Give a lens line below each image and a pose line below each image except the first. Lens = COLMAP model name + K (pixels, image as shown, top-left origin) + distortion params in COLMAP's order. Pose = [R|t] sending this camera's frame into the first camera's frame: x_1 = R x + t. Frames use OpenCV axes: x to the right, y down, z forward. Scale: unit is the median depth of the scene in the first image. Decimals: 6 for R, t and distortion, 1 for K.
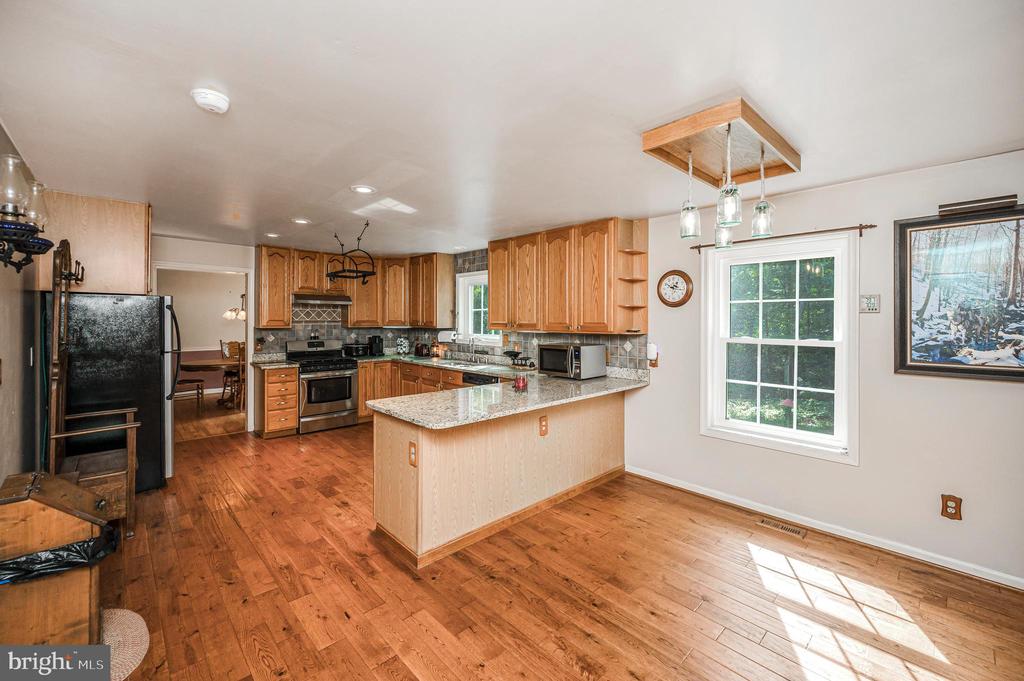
lens RADIAL K [[424.4, 0, 496.4], [0, 424.4, 318.4], [0, 0, 1]] dist [-0.000173, 0.000014]
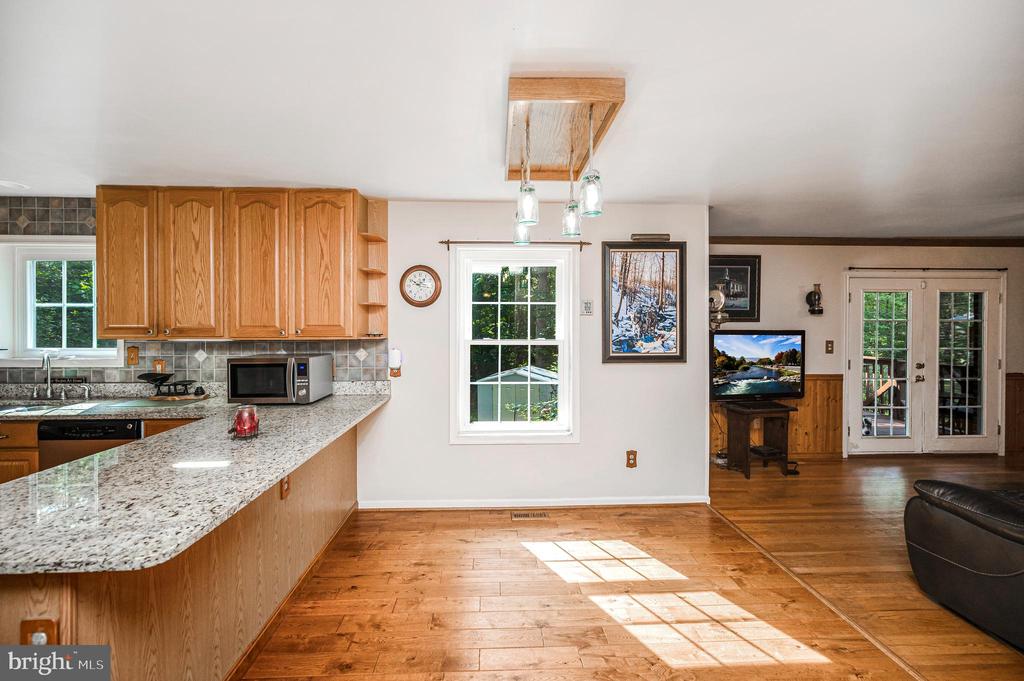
lens RADIAL K [[434.3, 0, 512.0], [0, 434.3, 327.0], [0, 0, 1]] dist [-0.000268, 0.000088]
pose [[0.639606, -0.005995, 0.768679, -0.145918], [0.001156, 0.999976, 0.006836, 0.008303], [-0.768702, -0.003484, 0.639598, 0.254630]]
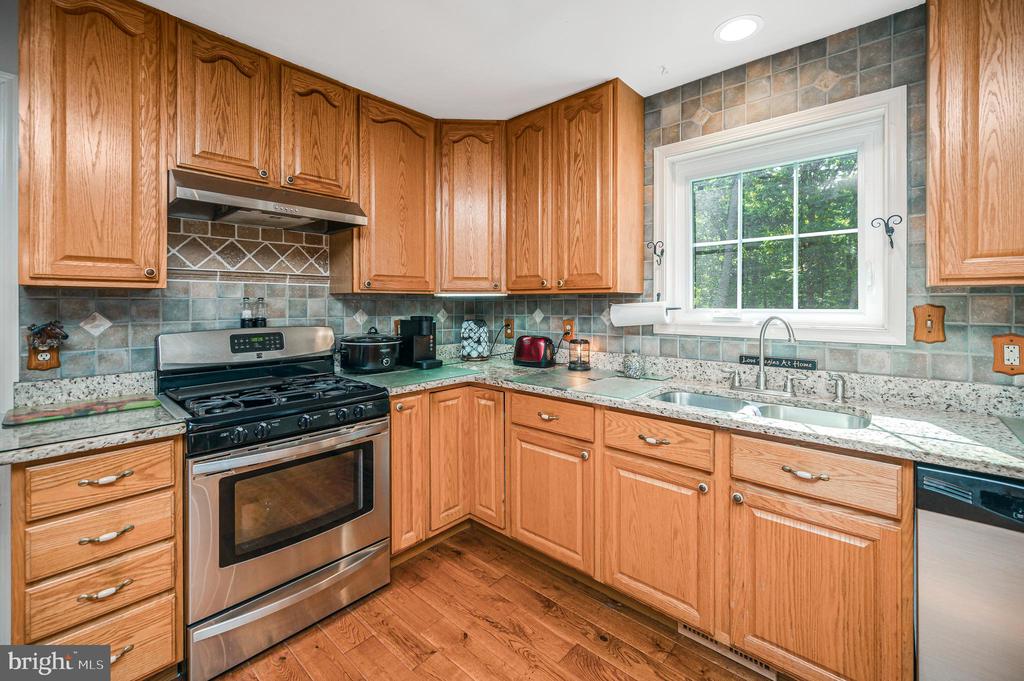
lens RADIAL K [[438.3, 0, 512.1], [0, 438.3, 299.0], [0, 0, 1]] dist [-0.000943, -0.000195]
pose [[0.994615, -0.002996, 0.103591, -0.401809], [0.003561, 0.999980, -0.005274, 0.045722], [-0.103573, 0.005615, 0.994606, 0.978679]]
